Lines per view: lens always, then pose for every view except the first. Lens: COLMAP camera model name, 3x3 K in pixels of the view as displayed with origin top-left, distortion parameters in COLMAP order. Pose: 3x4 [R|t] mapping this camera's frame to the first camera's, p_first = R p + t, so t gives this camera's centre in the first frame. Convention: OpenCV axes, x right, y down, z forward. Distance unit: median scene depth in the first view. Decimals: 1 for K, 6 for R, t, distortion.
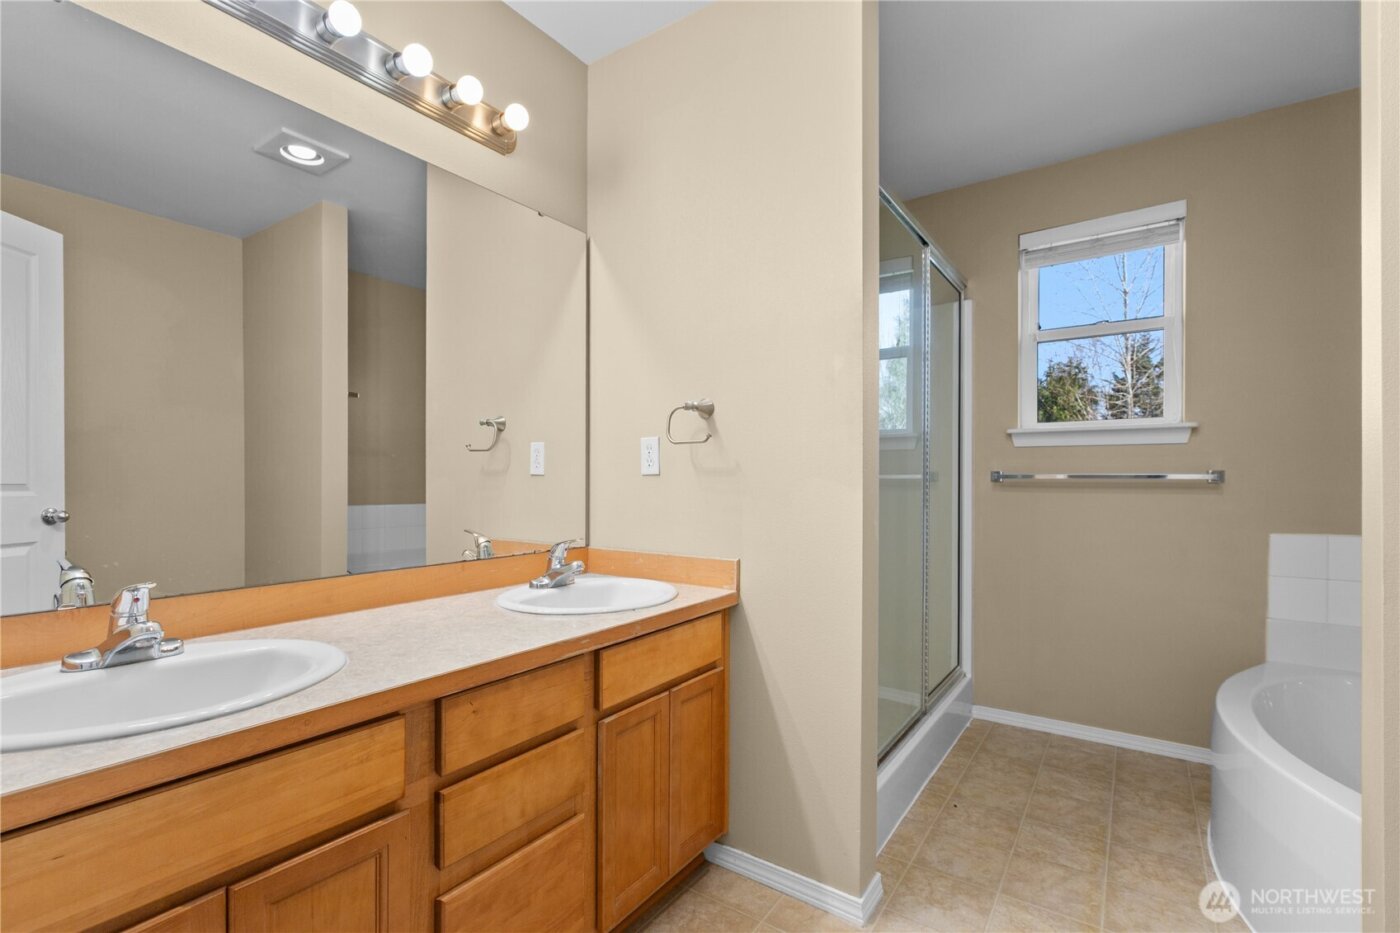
lens RADIAL K [[649.0, 0, 697.3], [0, 649.0, 489.1], [0, 0, 1]] dist [0.000108, 0.000241]
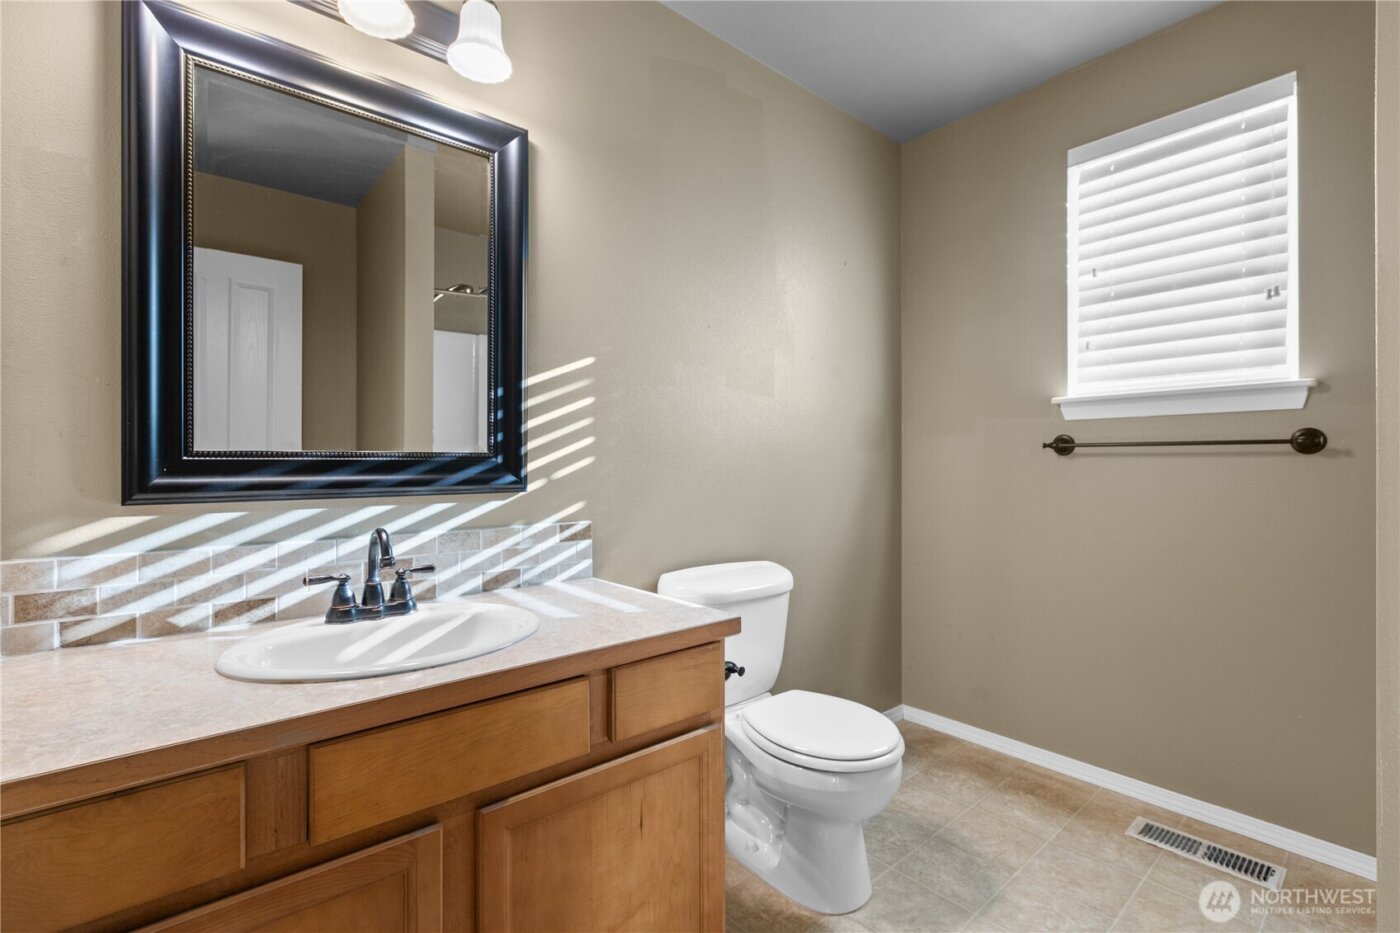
lens RADIAL K [[638.4, 0, 700.1], [0, 638.4, 456.7], [0, 0, 1]] dist [0.002475, 0.000300]
pose [[0.964313, -0.007928, -0.264644, 0.138389], [0.002996, 0.999814, -0.019036, -0.000037], [0.264746, 0.017564, 0.964158, 0.222434]]
